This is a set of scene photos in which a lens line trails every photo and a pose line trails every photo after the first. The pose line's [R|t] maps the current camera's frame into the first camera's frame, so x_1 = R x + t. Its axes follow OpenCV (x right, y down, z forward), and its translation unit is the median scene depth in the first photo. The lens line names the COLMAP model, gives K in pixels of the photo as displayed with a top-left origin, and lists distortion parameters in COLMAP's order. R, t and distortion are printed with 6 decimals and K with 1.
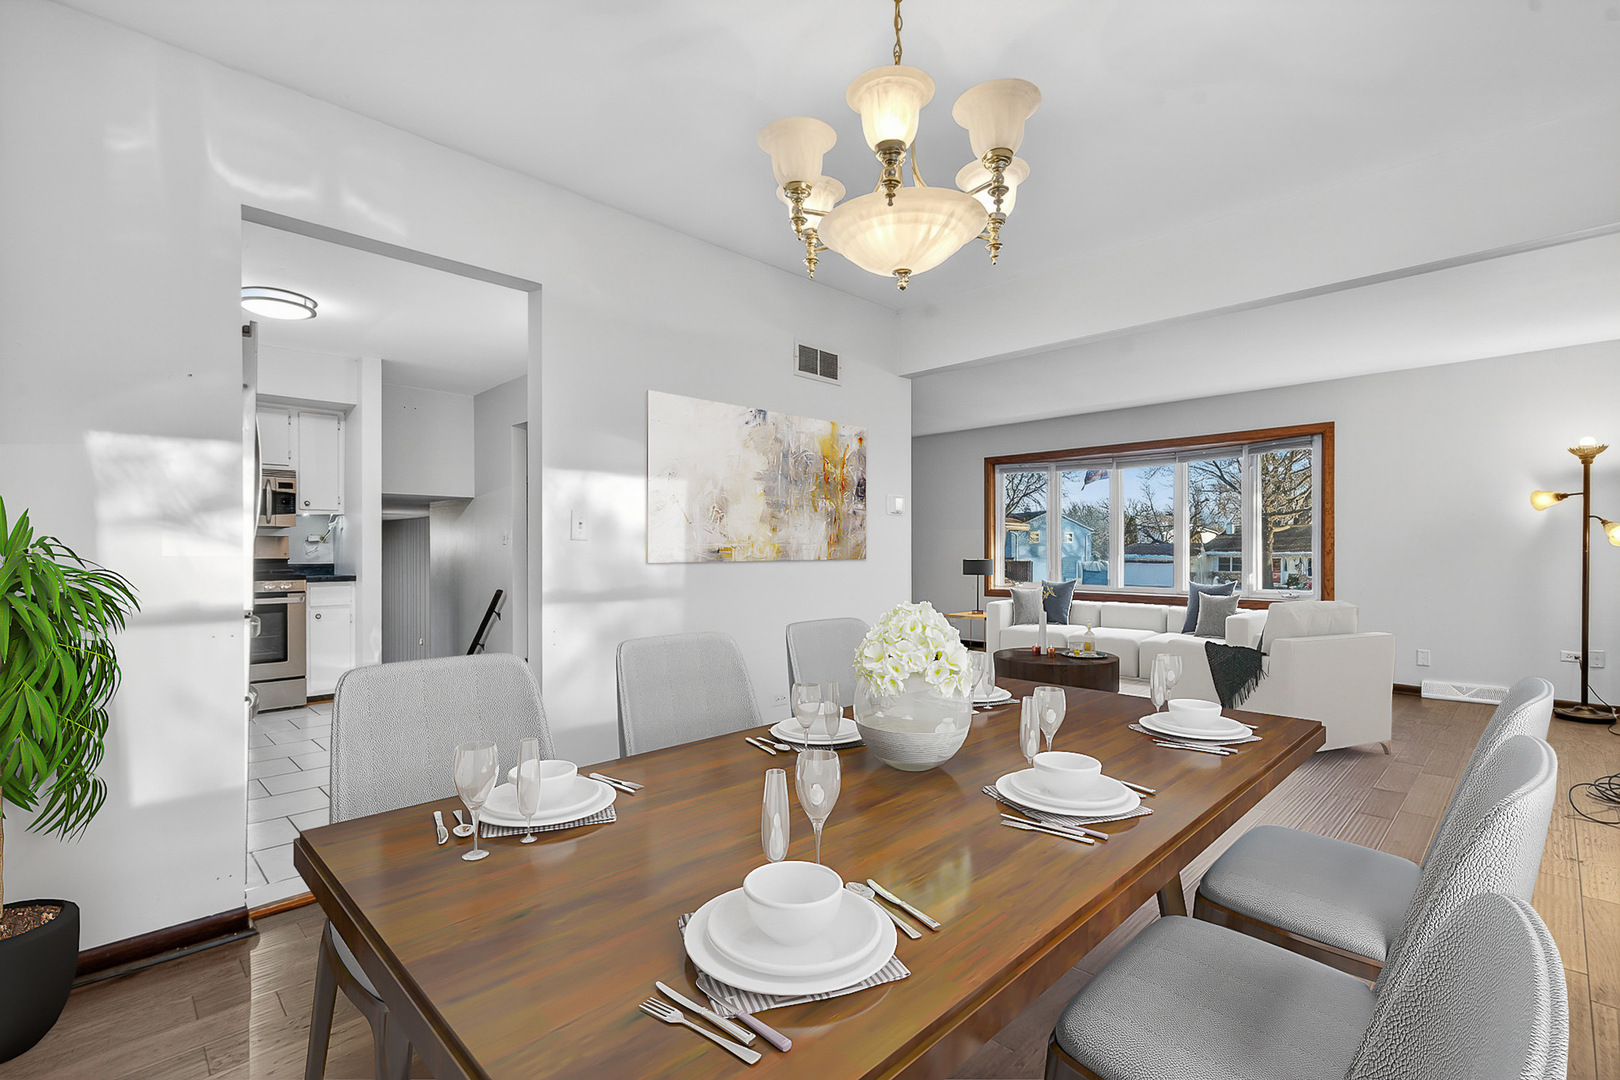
lens RADIAL K [[738.4, 0, 793.0], [0, 738.4, 549.7], [0, 0, 1]] dist [-0.005034, -0.000121]
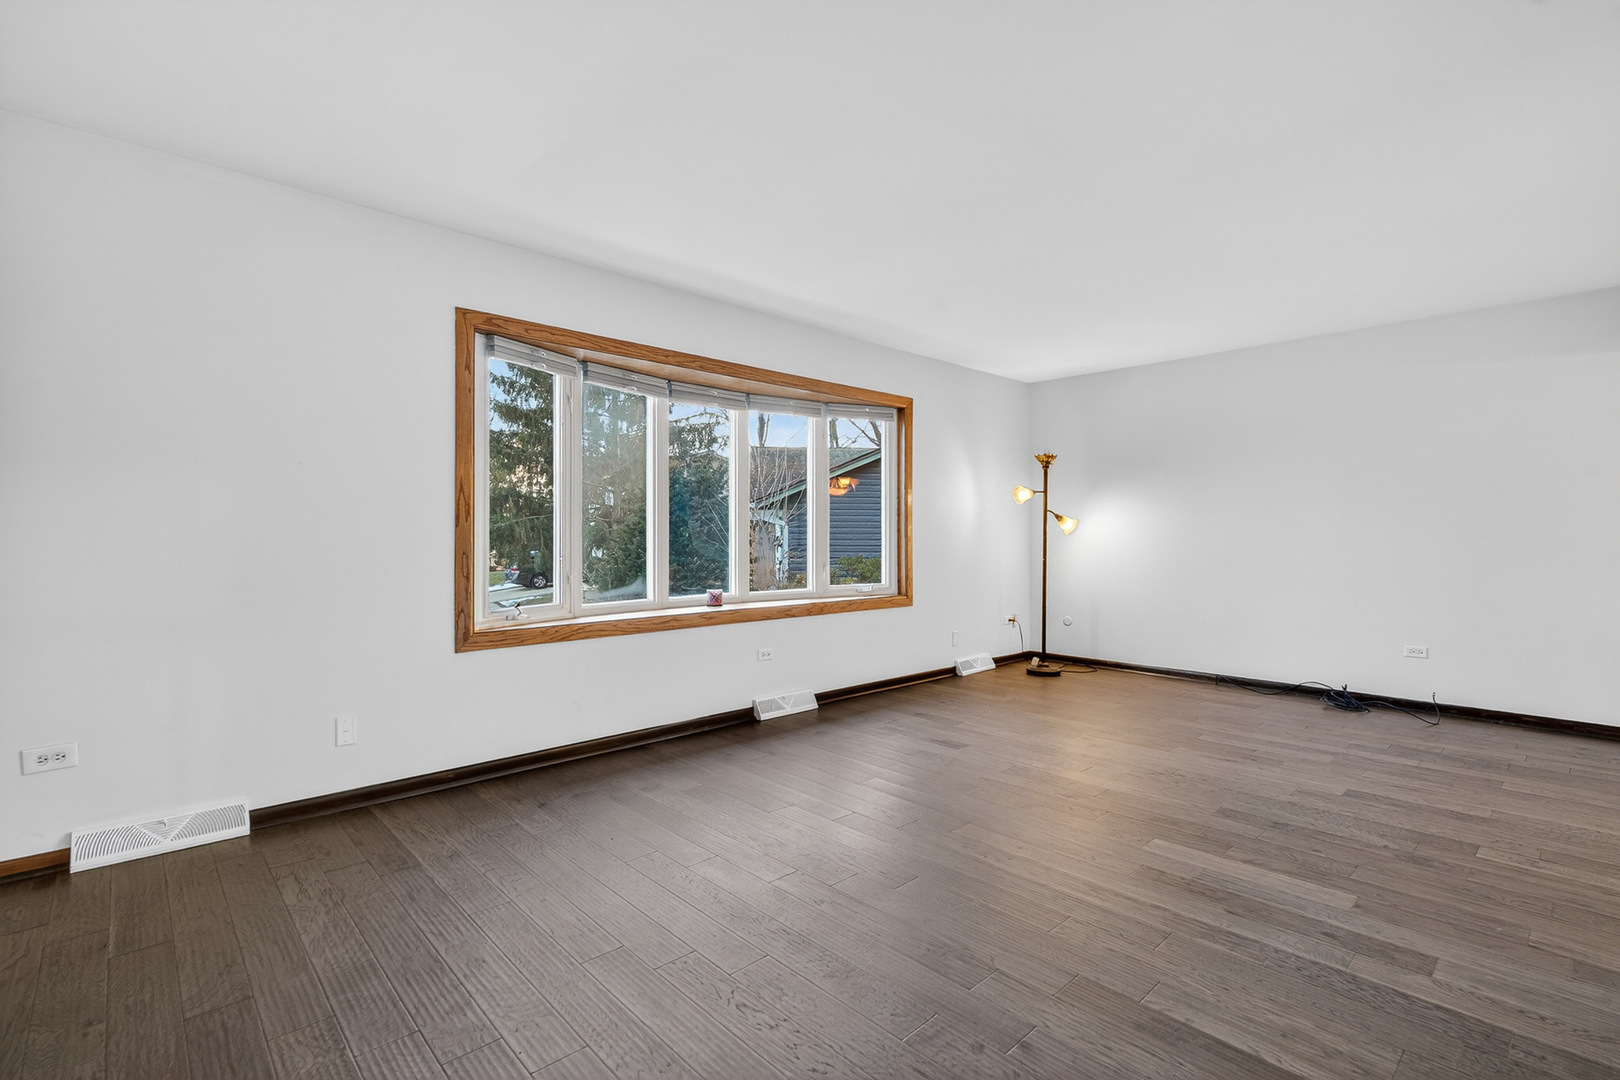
lens RADIAL K [[738.4, 0, 797.7], [0, 738.4, 529.3], [0, 0, 1]] dist [-0.005034, -0.000121]
pose [[0.037445, 0.009428, 0.999254, -0.214469], [-0.000682, 0.999955, -0.009409, -0.000799], [-0.999298, -0.000330, 0.037449, 1.301713]]
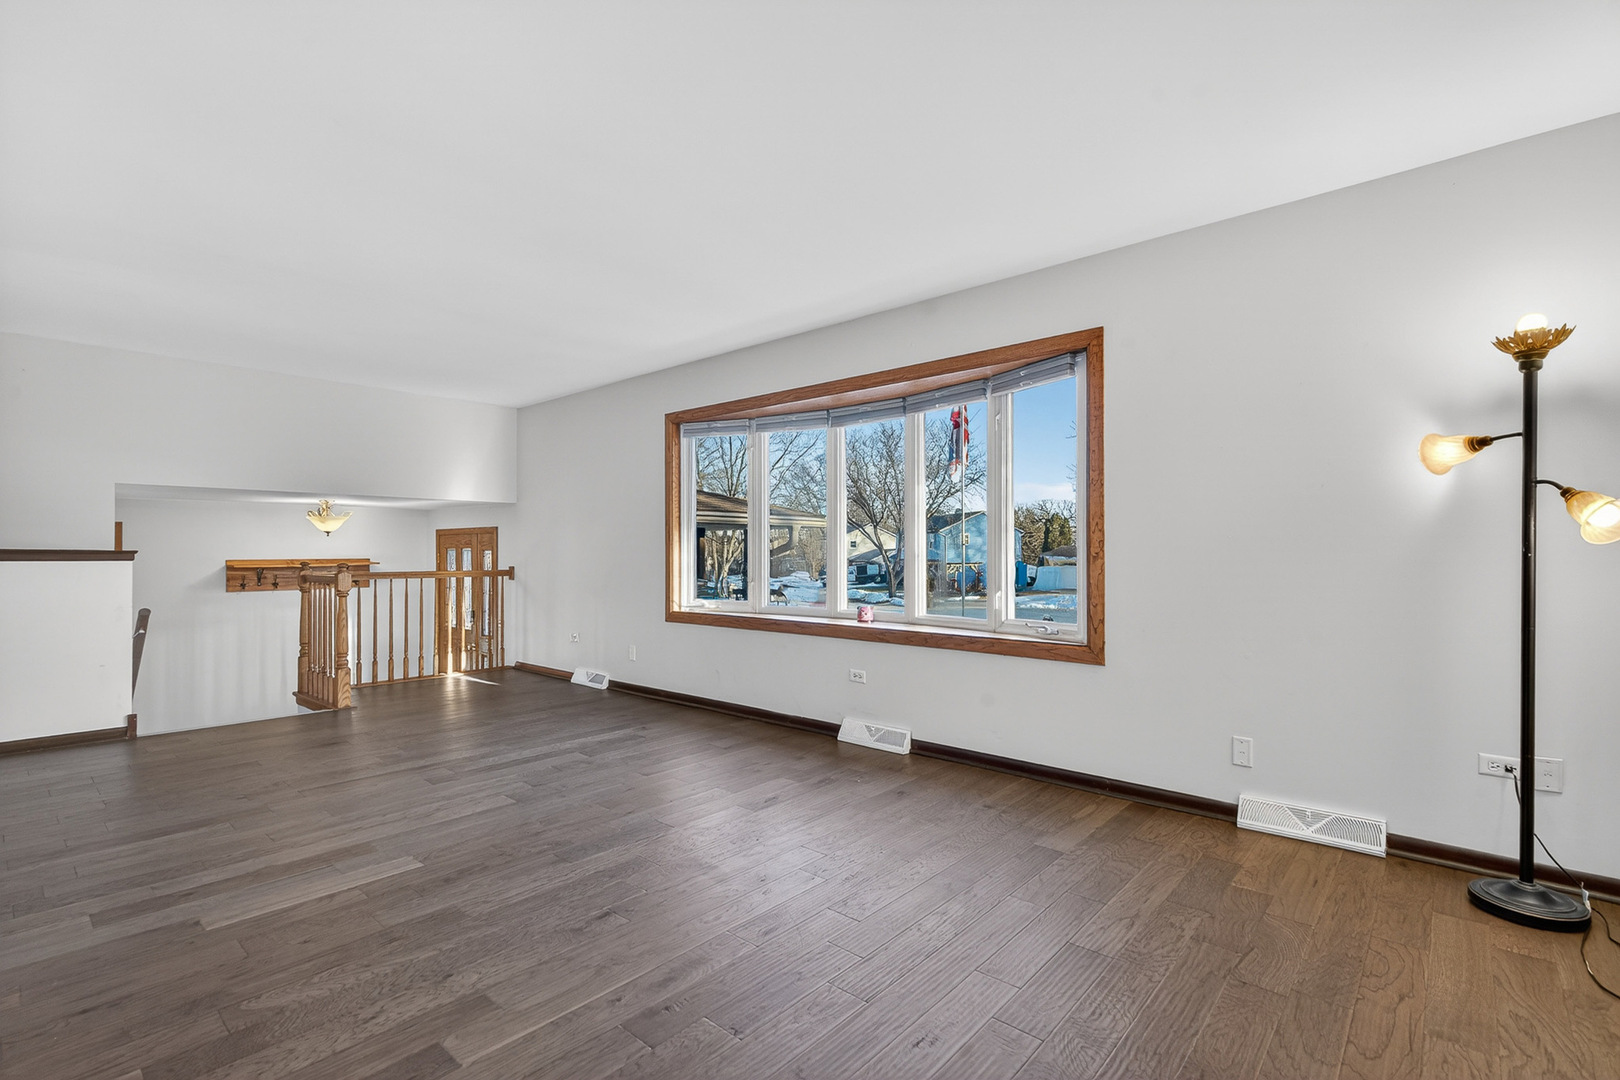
lens RADIAL K [[738.4, 0, 810.1], [0, 738.4, 549.6], [0, 0, 1]] dist [-0.005034, -0.000121]
pose [[0.997544, 0.000223, 0.070039, 0.558732], [0.000033, 0.999993, -0.003652, -0.000271], [-0.070039, 0.003645, 0.997538, 0.534828]]
